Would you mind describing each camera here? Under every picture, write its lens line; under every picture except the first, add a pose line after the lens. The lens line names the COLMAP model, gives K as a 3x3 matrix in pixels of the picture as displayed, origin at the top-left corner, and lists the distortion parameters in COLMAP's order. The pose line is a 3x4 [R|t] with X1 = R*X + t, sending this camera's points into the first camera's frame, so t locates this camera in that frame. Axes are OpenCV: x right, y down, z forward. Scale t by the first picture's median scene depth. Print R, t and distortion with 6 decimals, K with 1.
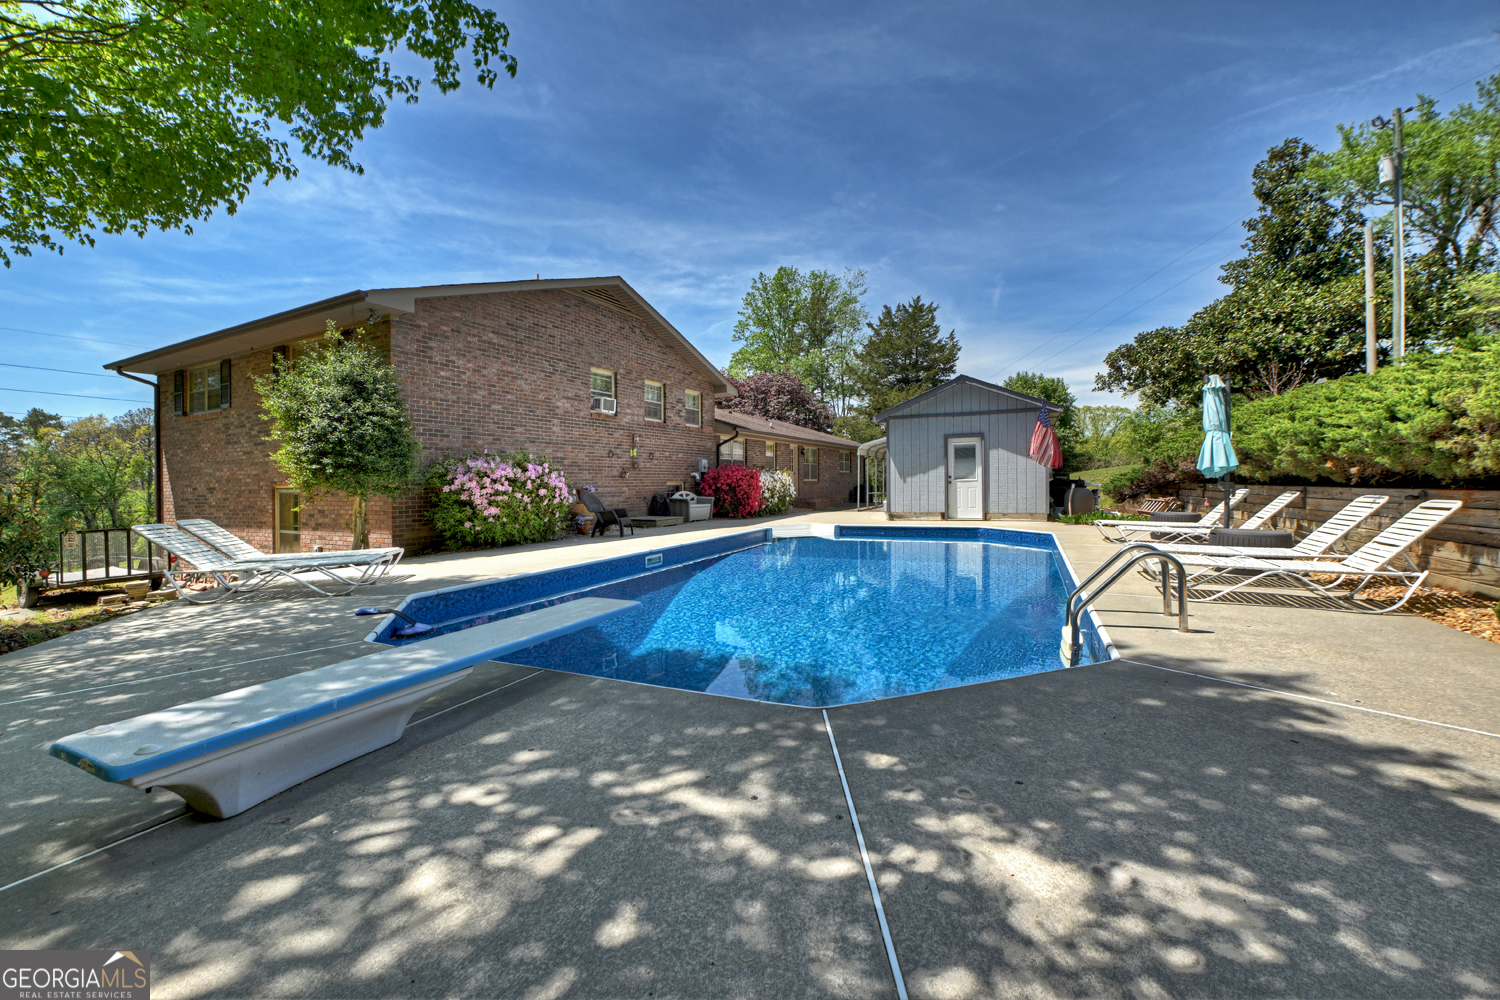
lens RADIAL K [[605.7, 0, 741.6], [0, 605.7, 493.3], [0, 0, 1]] dist [-0.012023, -0.002131]
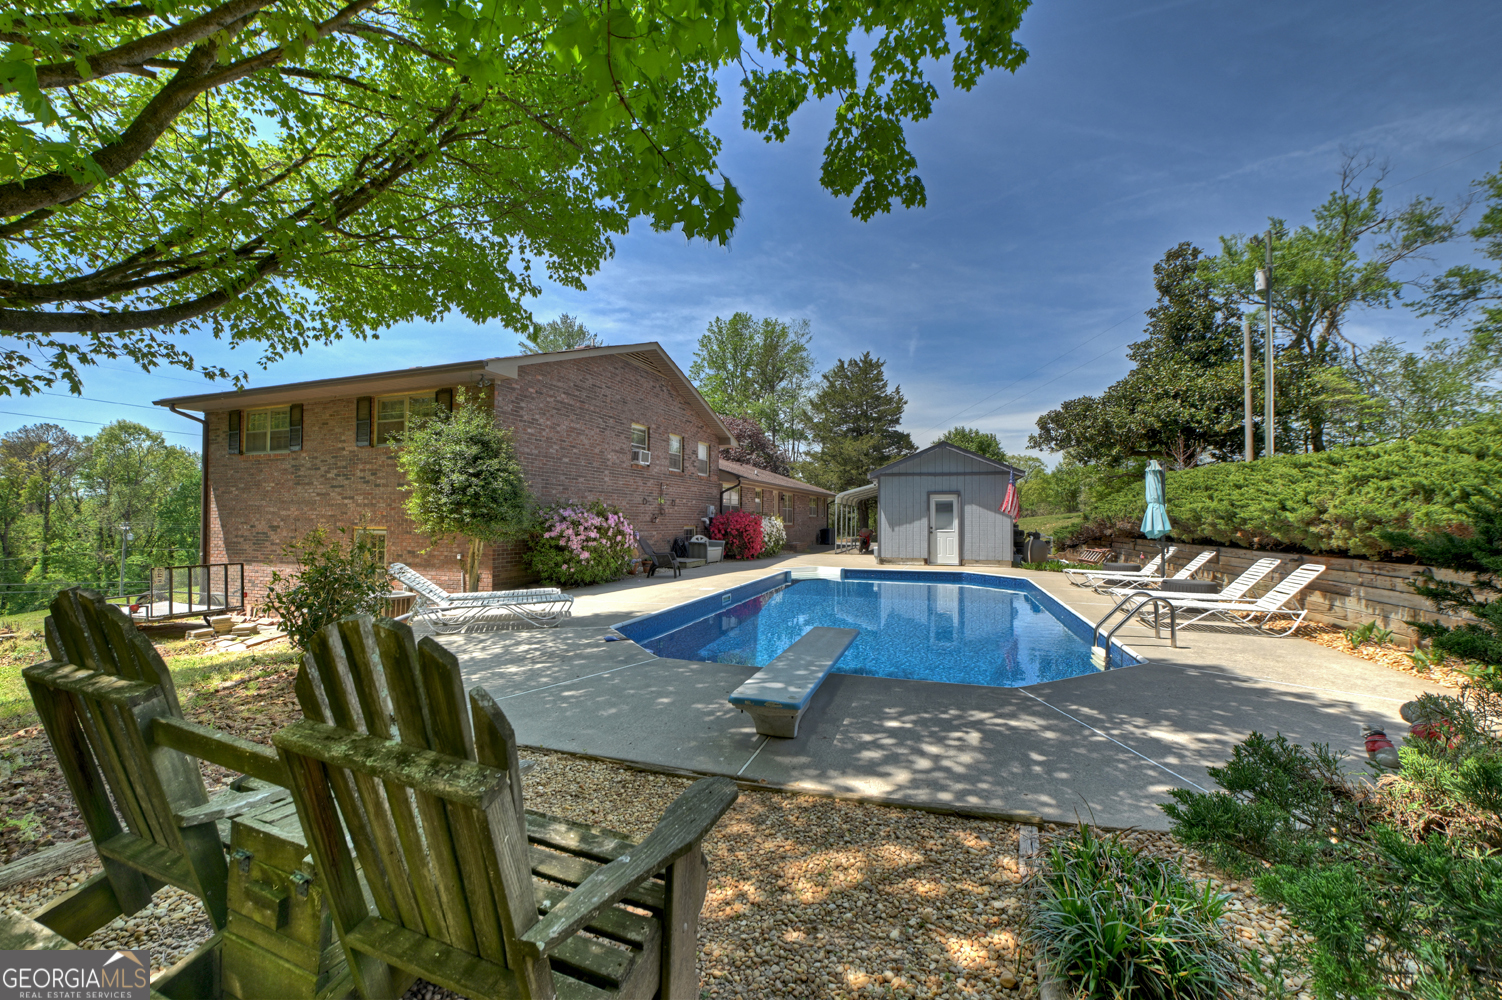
lens RADIAL K [[606.5, 0, 759.8], [0, 606.5, 506.7], [0, 0, 1]] dist [-0.012023, -0.002131]
pose [[0.990402, 0.026951, 0.135564, -0.145755], [-0.021630, 0.998942, -0.040576, -0.013598], [-0.136514, 0.037254, 0.989937, -0.111735]]
